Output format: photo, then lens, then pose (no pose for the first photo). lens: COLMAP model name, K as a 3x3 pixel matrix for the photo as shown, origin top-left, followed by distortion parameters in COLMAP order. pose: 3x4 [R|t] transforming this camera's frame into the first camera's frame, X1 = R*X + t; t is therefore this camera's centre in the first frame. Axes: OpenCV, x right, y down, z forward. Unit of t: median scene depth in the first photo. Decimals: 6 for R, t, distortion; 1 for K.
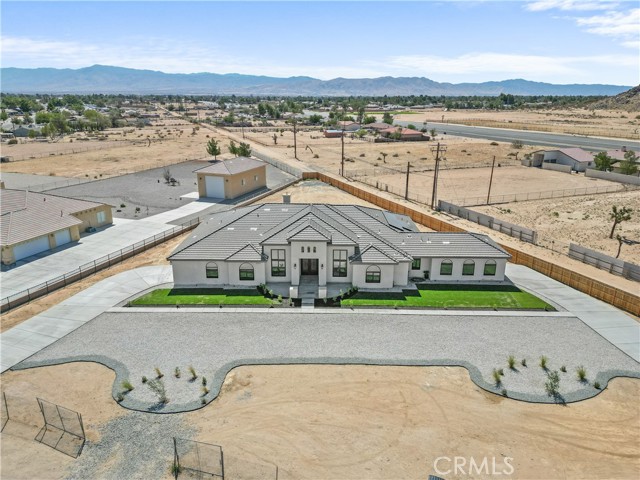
lens RADIAL K [[451.1, 0, 320.0], [0, 451.1, 240.0], [0, 0, 1]] dist [0.063926, -0.053043]
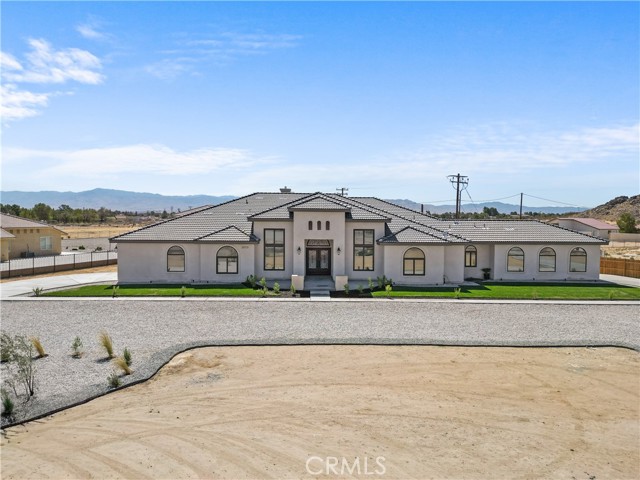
lens RADIAL K [[451.1, 0, 320.0], [0, 451.1, 240.0], [0, 0, 1]] dist [0.063926, -0.053043]
pose [[0.999751, -0.000026, 0.022323, -0.040574], [0.005692, 0.967240, -0.253798, 0.225135], [-0.021585, 0.253862, 0.967000, 0.349698]]
